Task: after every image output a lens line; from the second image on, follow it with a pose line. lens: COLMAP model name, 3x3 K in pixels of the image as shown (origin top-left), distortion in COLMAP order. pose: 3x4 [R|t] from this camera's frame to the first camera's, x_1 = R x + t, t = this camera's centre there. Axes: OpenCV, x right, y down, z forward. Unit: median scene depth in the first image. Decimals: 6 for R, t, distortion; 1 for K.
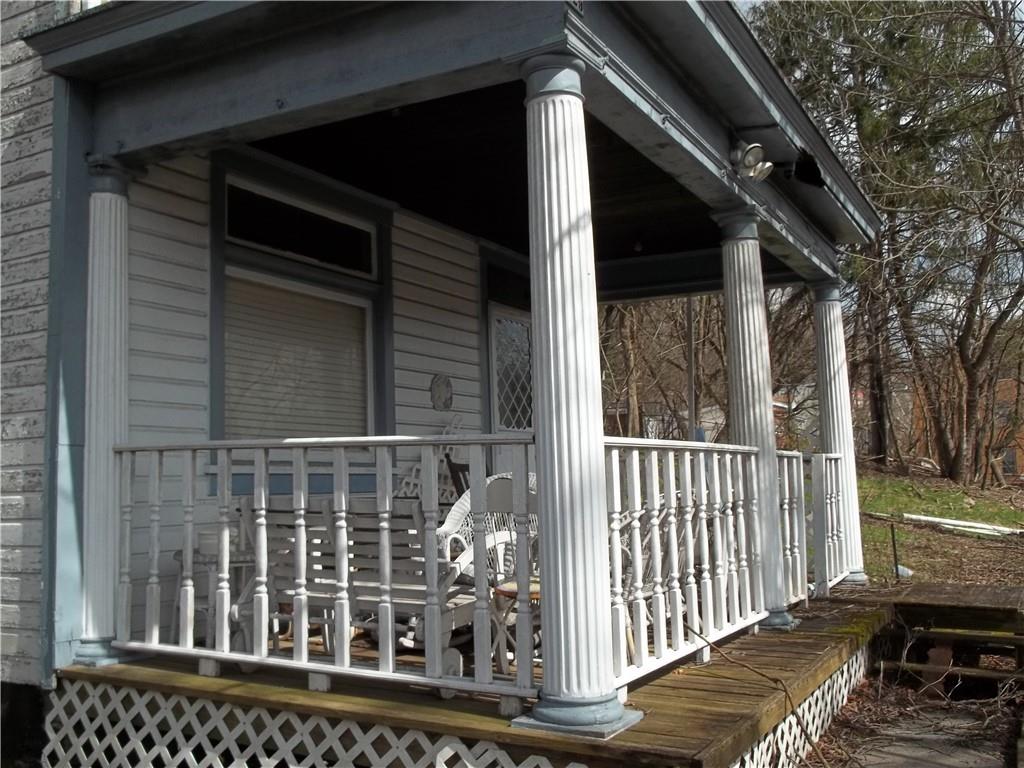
lens RADIAL K [[974.4, 0, 511.5], [0, 974.4, 384.4], [0, 0, 1]] dist [0.009477, 0.000000]
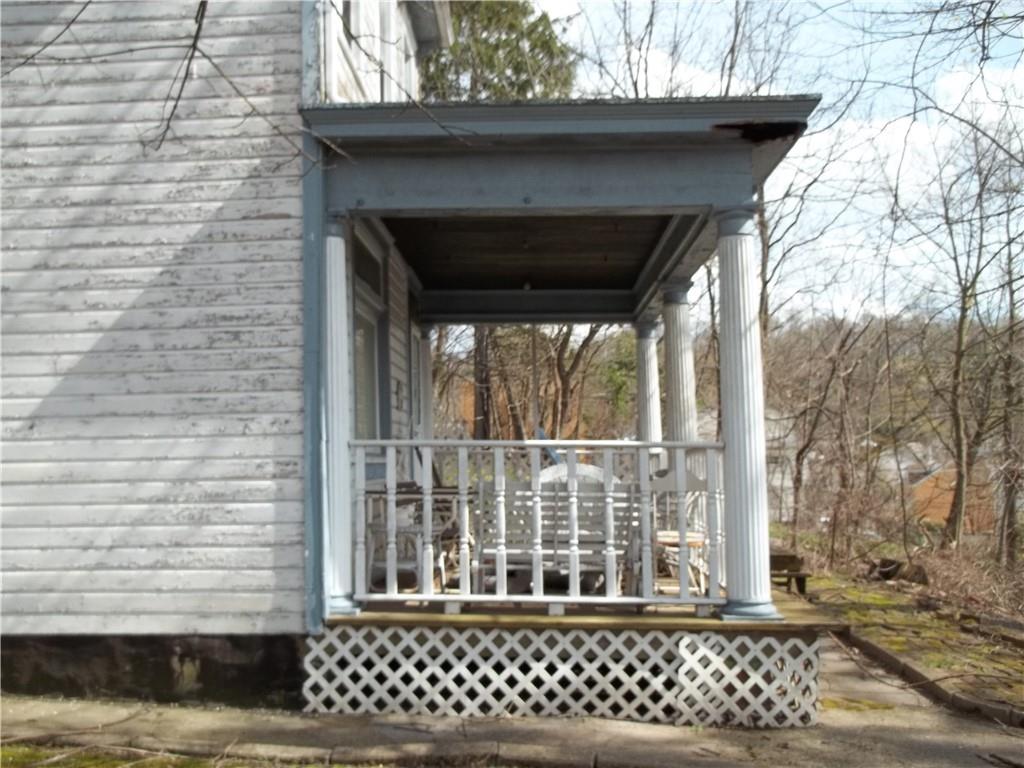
lens RADIAL K [[974.4, 0, 510.8], [0, 974.4, 382.7], [0, 0, 1]] dist [0.009477, 0.000000]
pose [[0.888301, 0.045342, 0.457018, -0.804777], [-0.050731, 0.998712, -0.000480, -0.023358], [-0.456452, -0.022758, 0.889457, -0.213395]]
